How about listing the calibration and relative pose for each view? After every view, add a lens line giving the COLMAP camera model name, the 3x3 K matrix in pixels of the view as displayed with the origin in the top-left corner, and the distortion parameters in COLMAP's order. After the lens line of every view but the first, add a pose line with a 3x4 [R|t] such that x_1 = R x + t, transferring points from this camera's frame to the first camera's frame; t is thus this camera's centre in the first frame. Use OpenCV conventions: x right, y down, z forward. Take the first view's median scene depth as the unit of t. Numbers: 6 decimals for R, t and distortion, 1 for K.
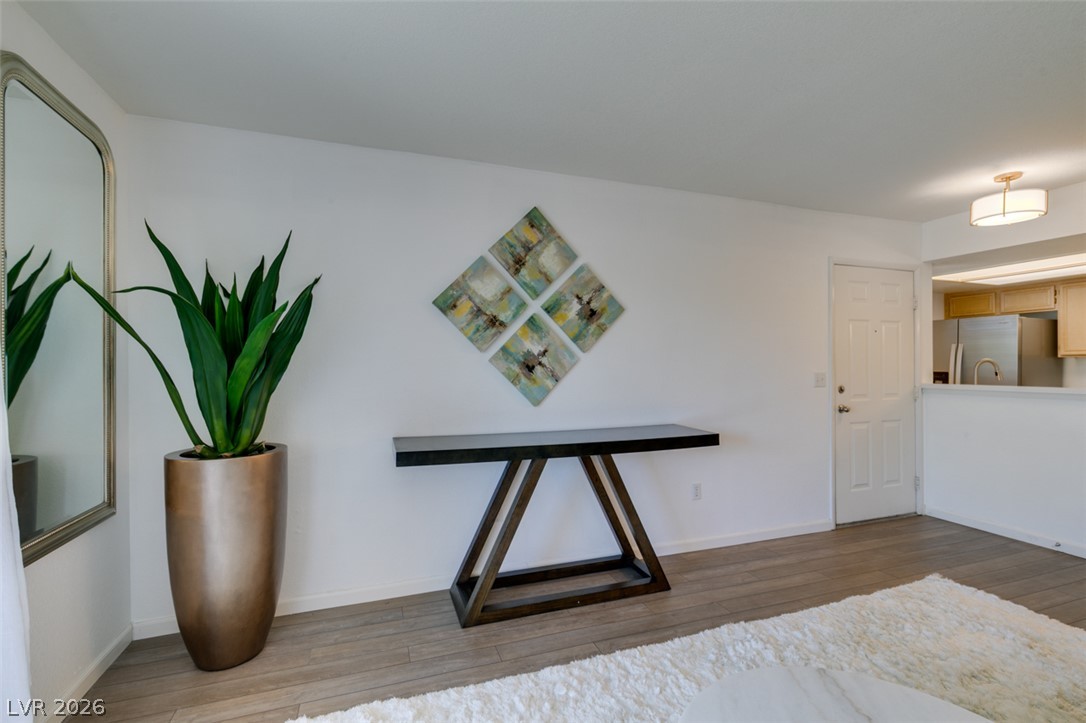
lens RADIAL K [[485.0, 0, 540.9], [0, 485.0, 365.8], [0, 0, 1]] dist [0.002611, -0.000910]
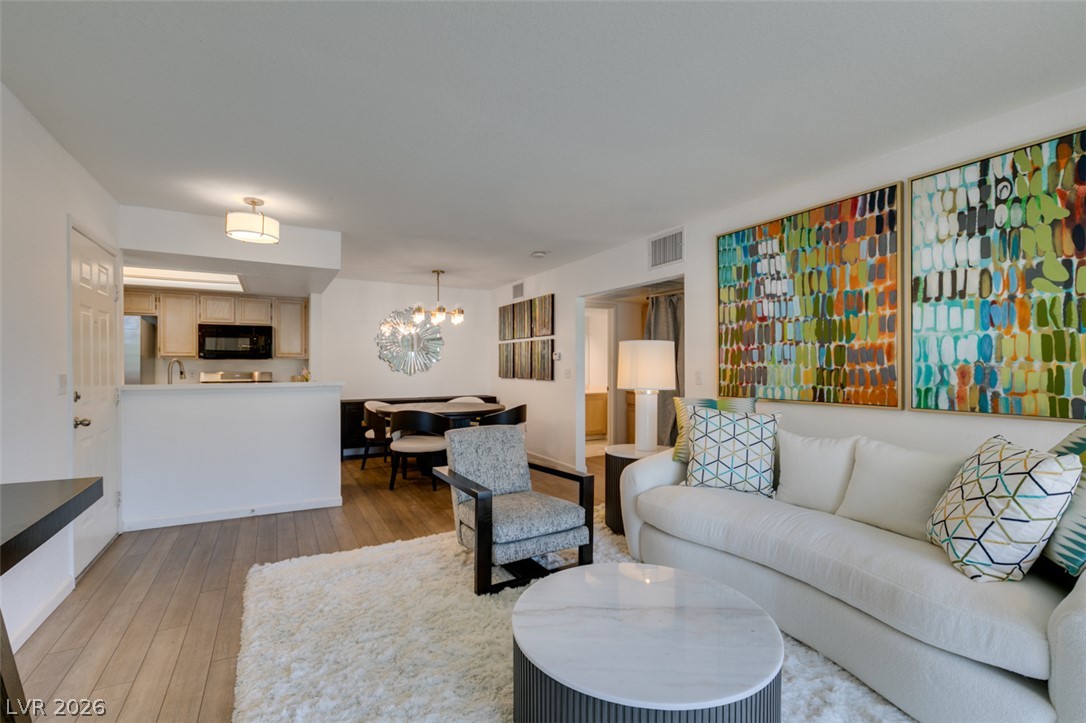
lens RADIAL K [[487.2, 0, 540.8], [0, 487.2, 365.6], [0, 0, 1]] dist [0.000601, -0.000847]
pose [[-0.164004, 0.002073, 0.986457, -0.297142], [0.000013, 0.999998, -0.002099, 0.003515], [-0.986460, -0.000331, -0.164004, 0.527879]]
